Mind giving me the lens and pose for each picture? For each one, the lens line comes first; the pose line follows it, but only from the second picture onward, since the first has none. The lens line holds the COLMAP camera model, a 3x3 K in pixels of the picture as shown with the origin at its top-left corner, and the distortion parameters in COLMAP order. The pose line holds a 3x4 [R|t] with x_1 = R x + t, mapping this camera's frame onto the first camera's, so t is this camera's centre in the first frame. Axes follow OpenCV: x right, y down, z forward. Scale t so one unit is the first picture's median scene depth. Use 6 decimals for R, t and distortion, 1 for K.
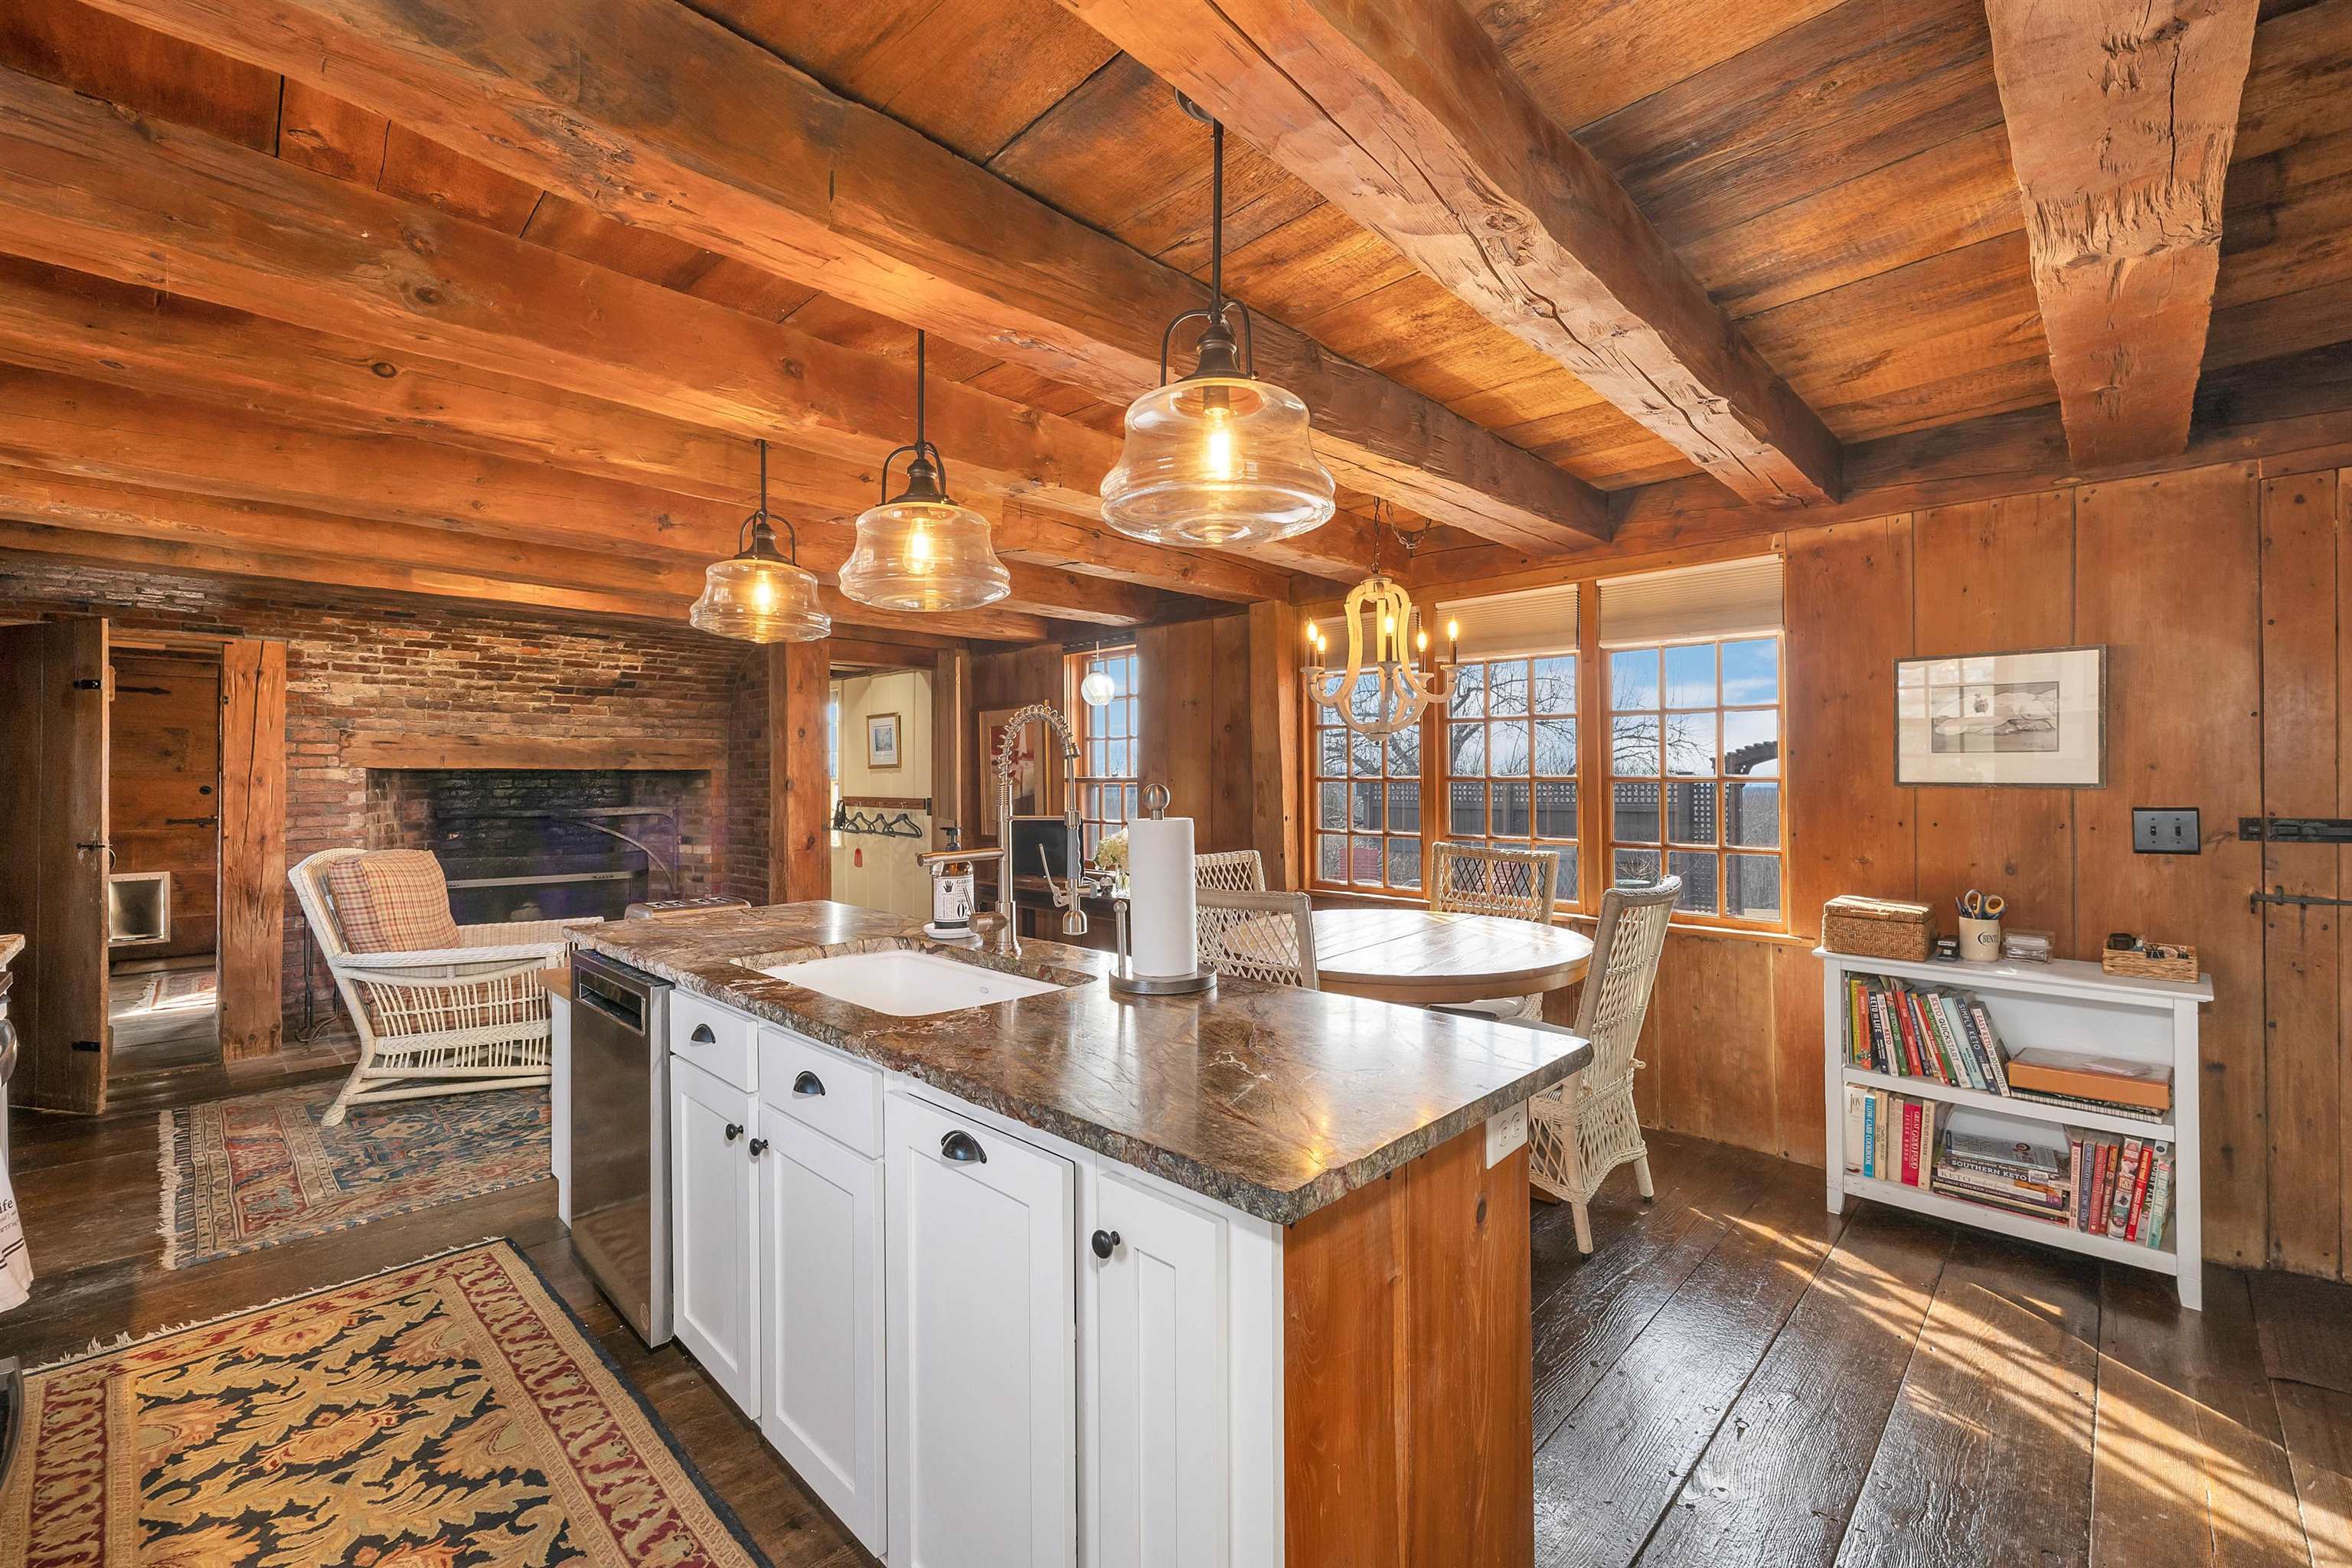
lens RADIAL K [[994.3, 0, 1180.3], [0, 994.3, 775.8], [0, 0, 1]] dist [0.002992, 0.000078]
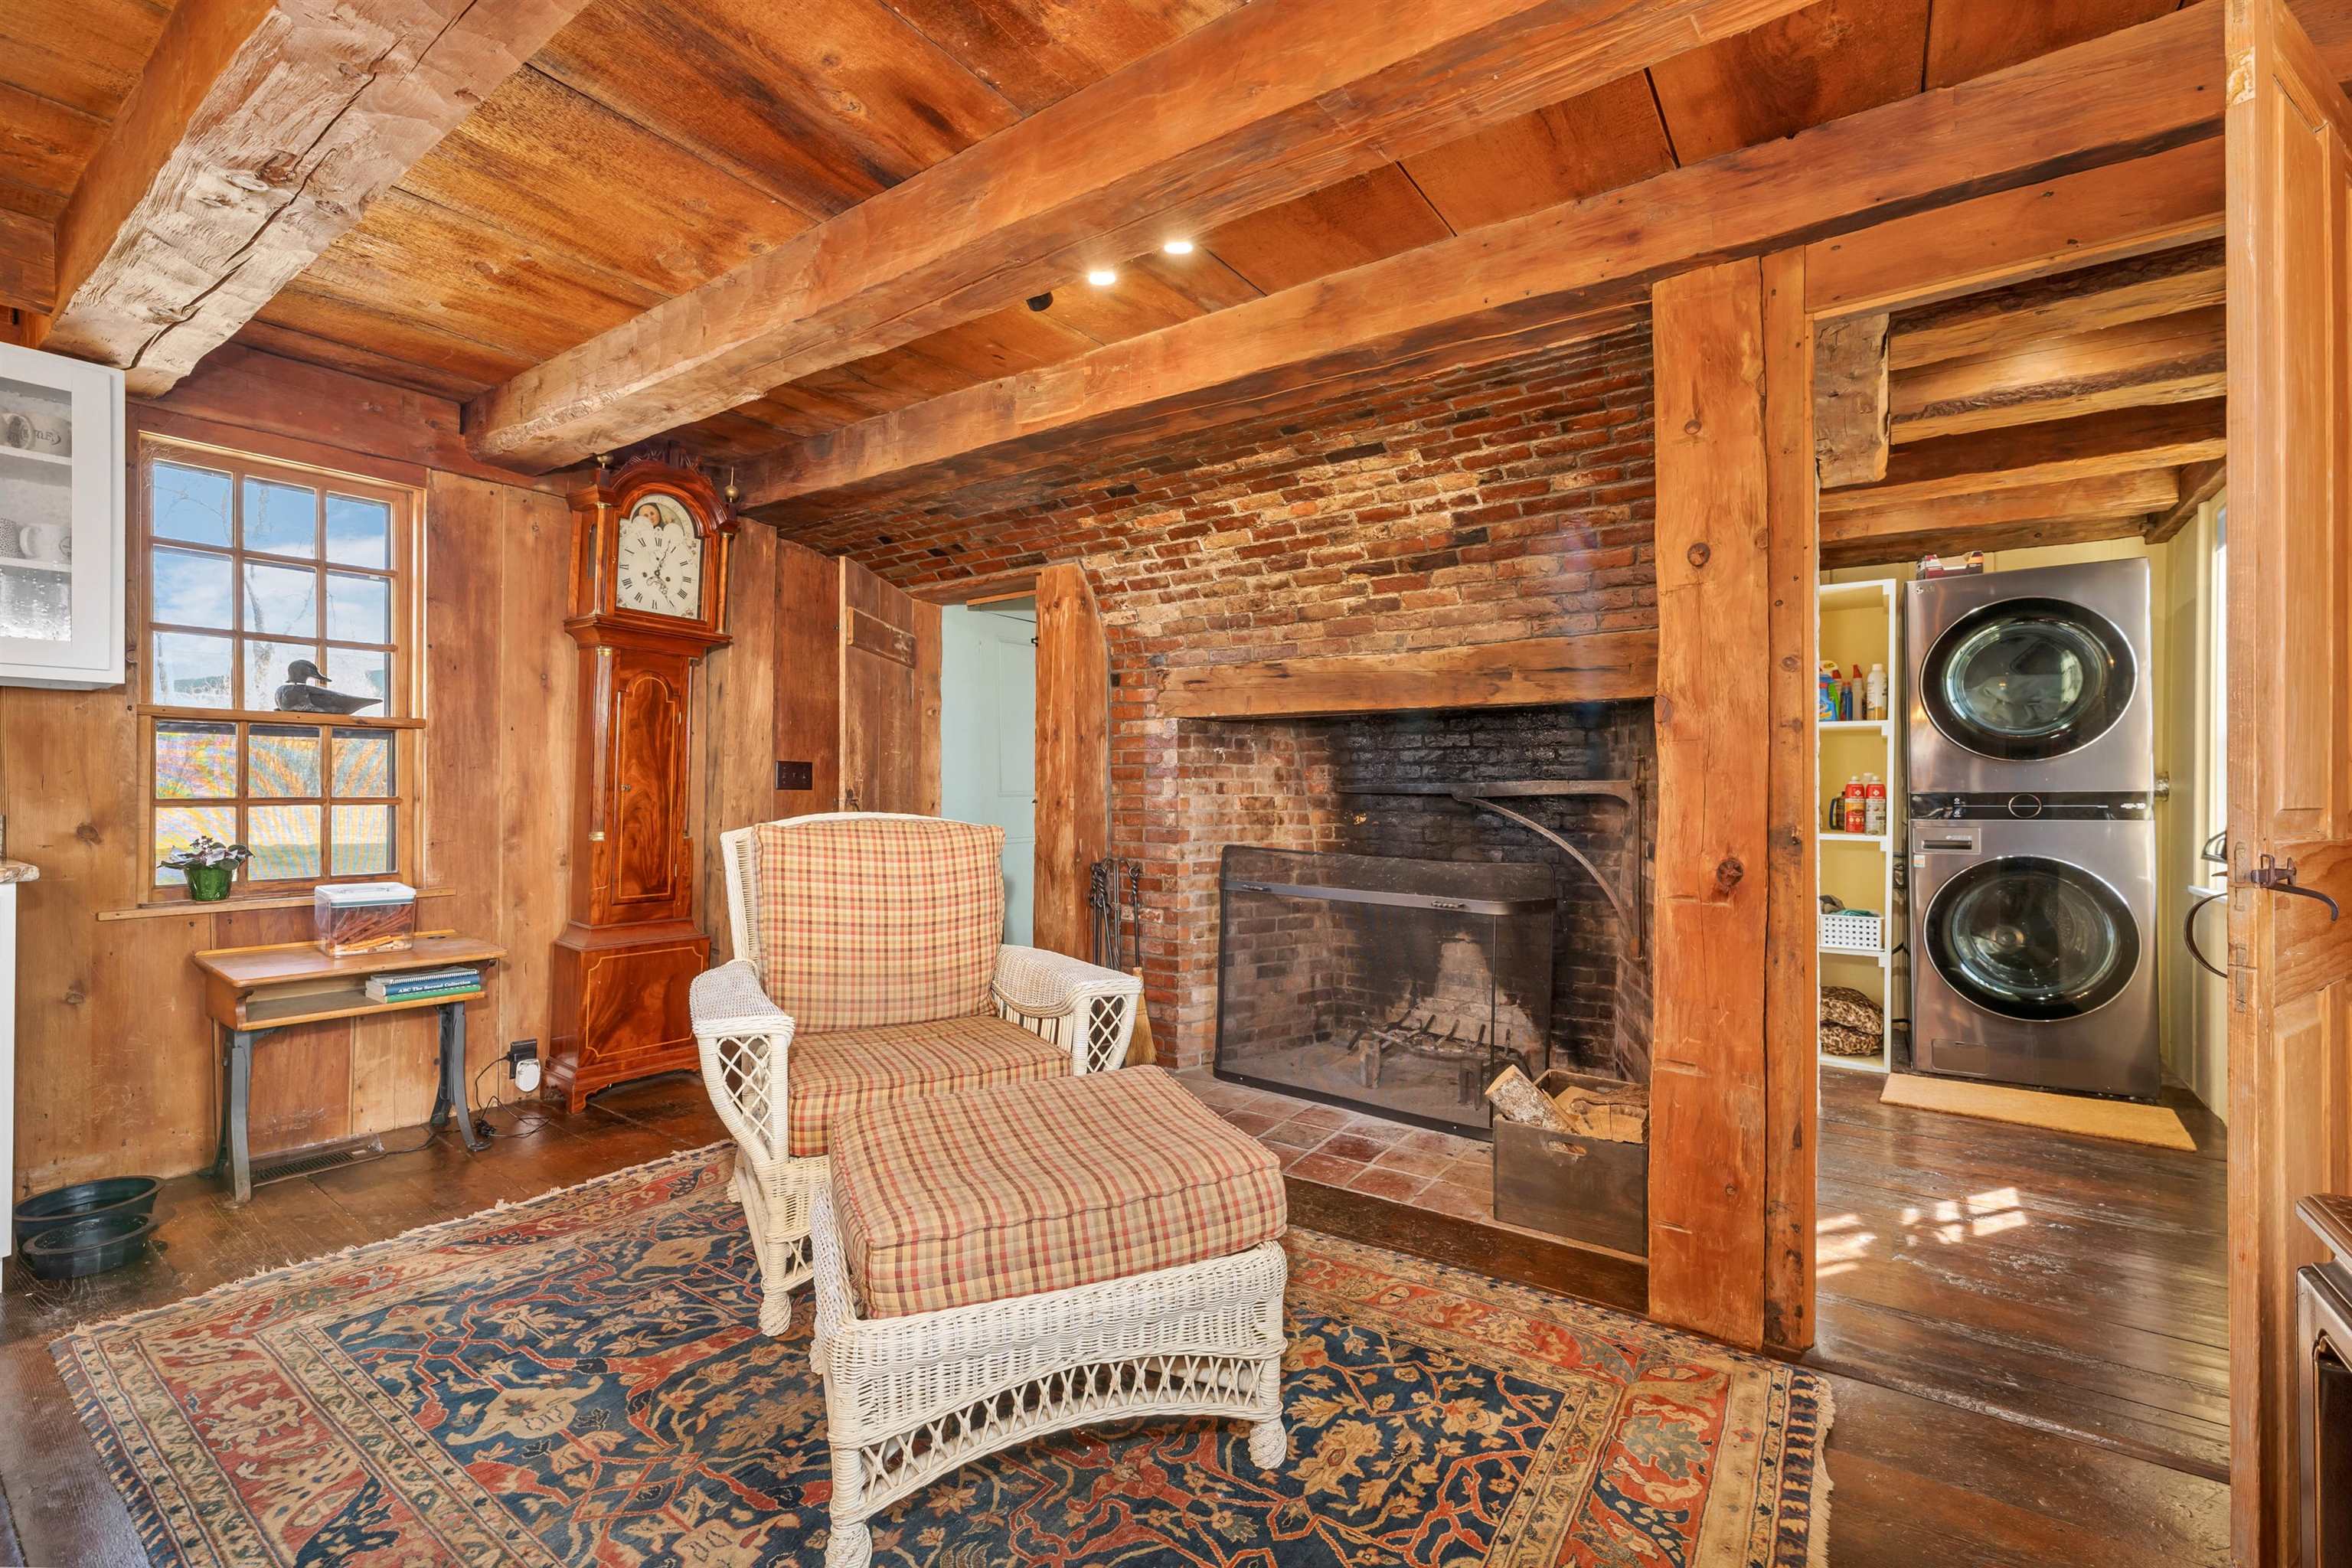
lens RADIAL K [[994.3, 0, 1180.4], [0, 994.3, 783.8], [0, 0, 1]] dist [0.002992, 0.000078]
pose [[0.146991, 0.002699, -0.989134, -0.074054], [-0.002793, 0.999993, 0.002314, 0.036706], [0.989134, 0.002423, 0.146997, 0.817541]]
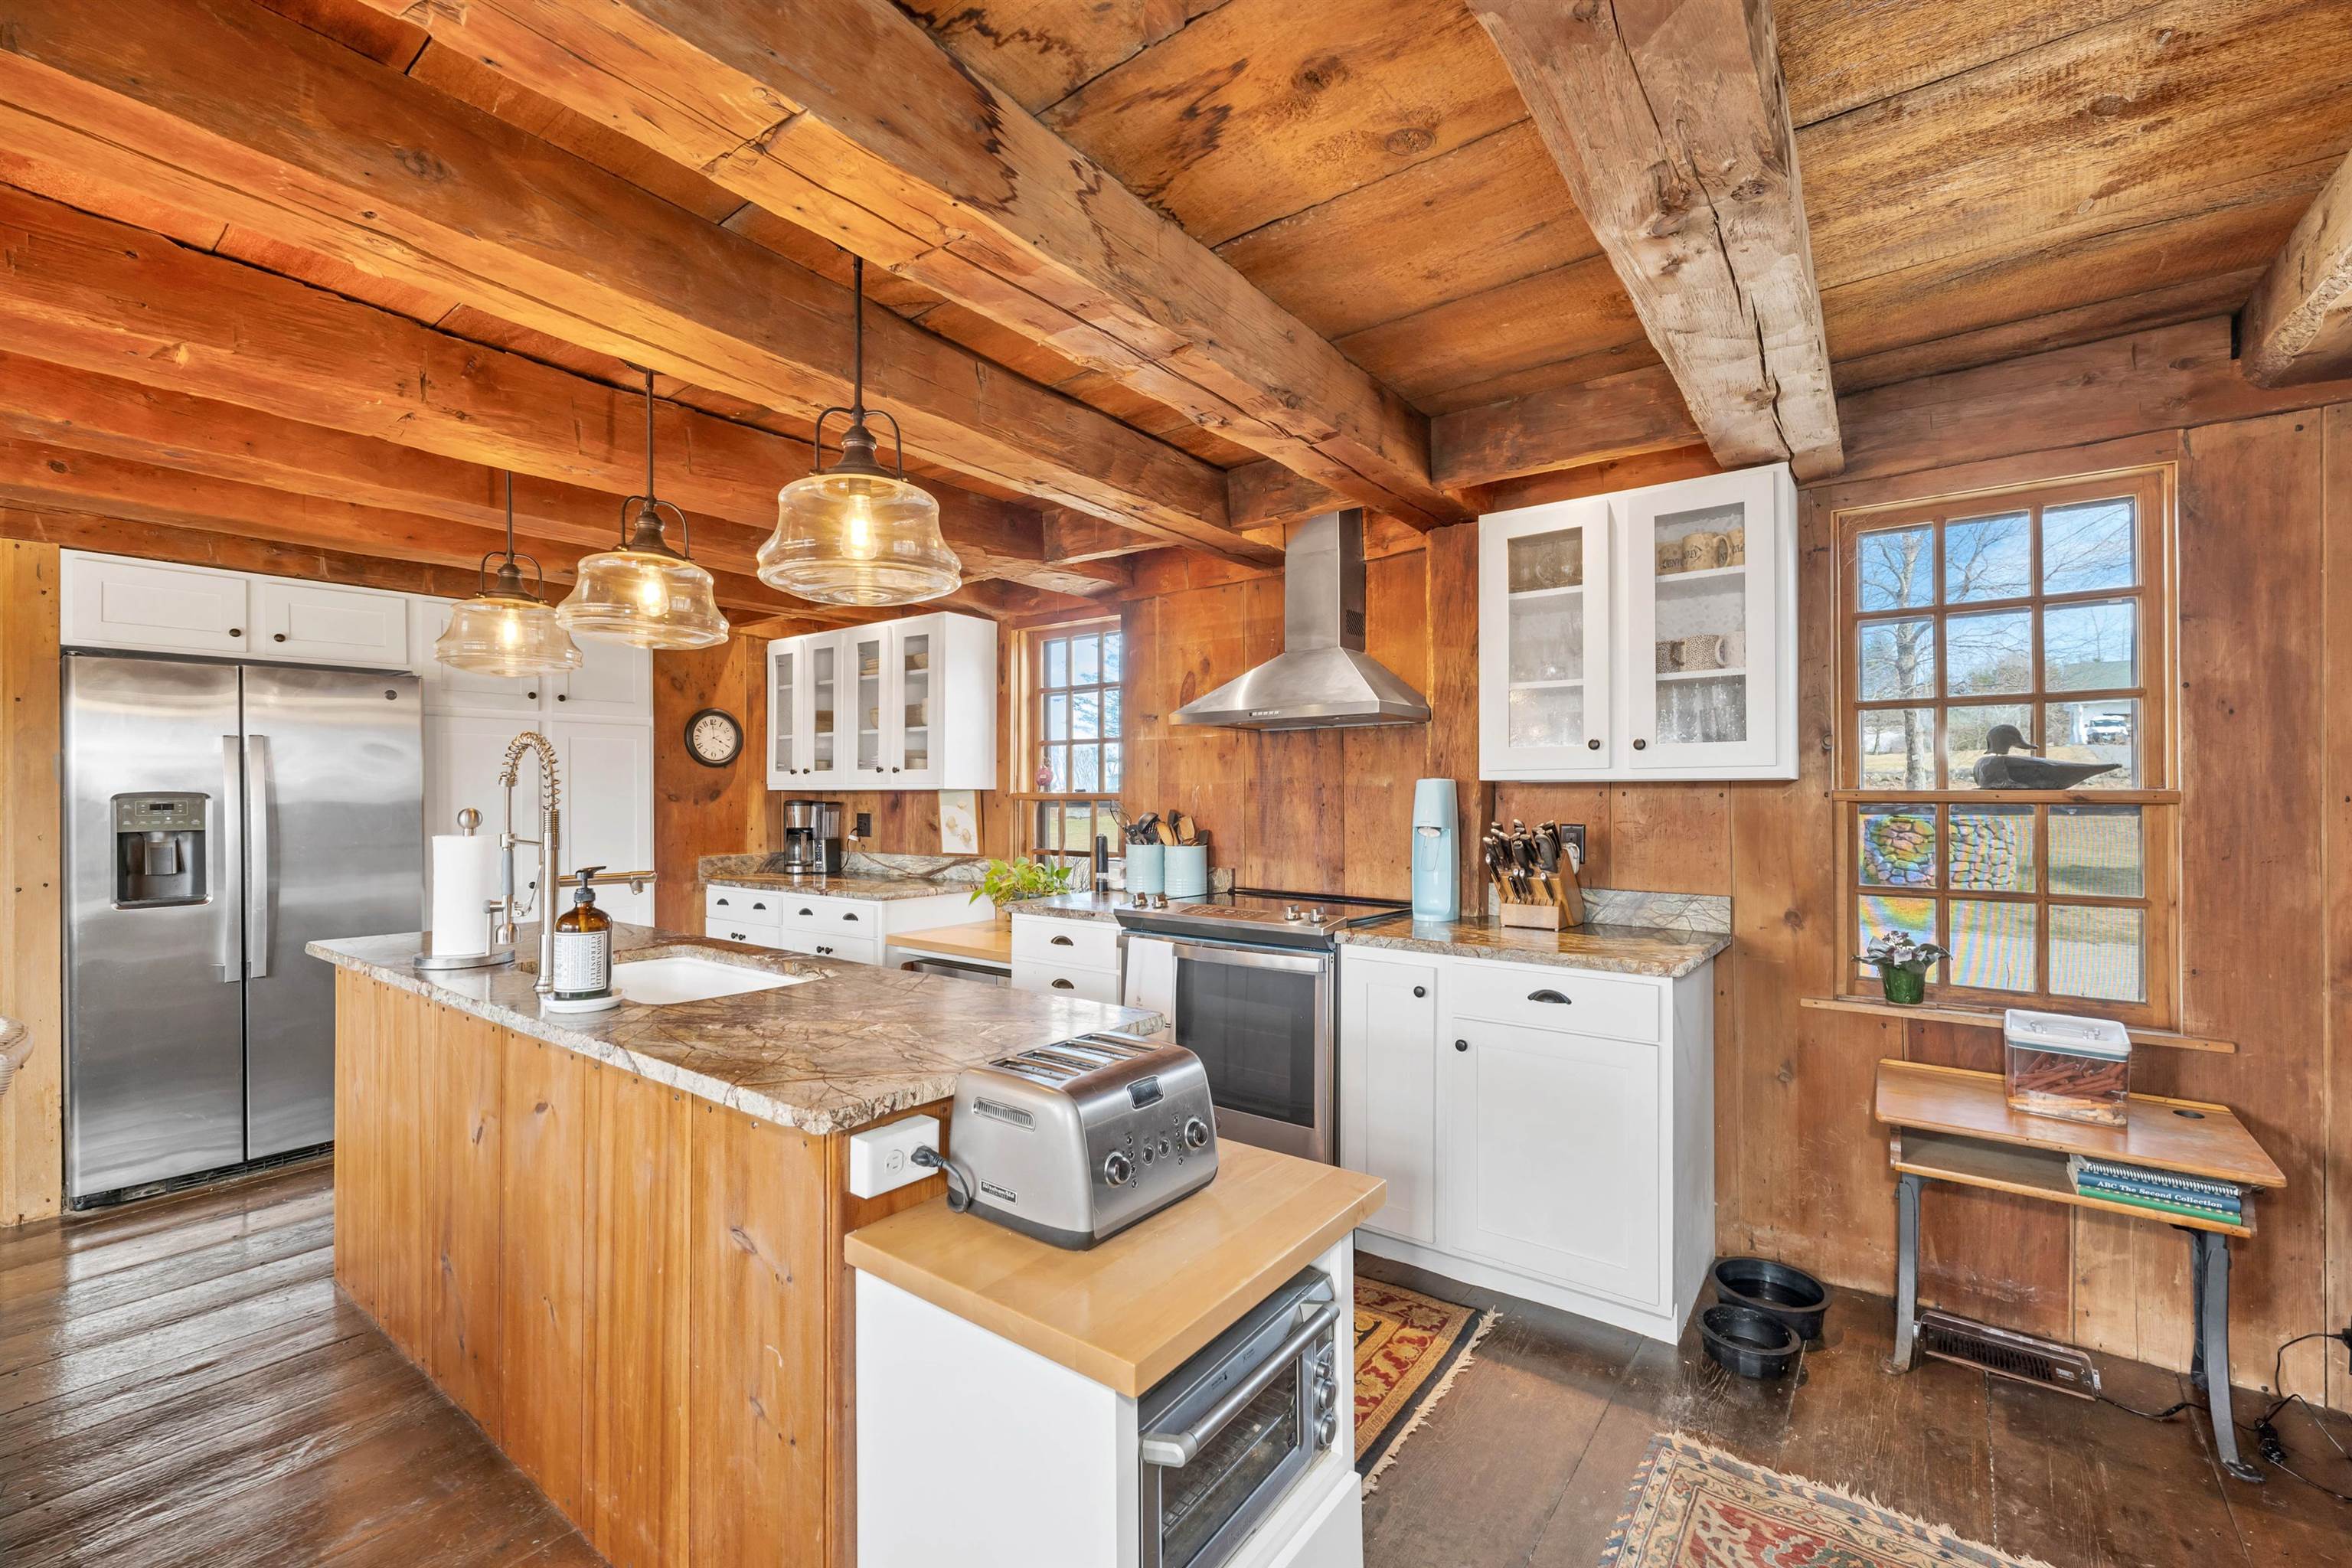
lens RADIAL K [[994.3, 0, 1174.3], [0, 994.3, 788.6], [0, 0, 1]] dist [0.002992, 0.000078]
pose [[-0.992154, 0.005528, -0.124897, -0.255404], [0.006128, 0.999971, -0.004421, 0.000400], [0.124869, -0.005152, -0.992160, 0.817835]]
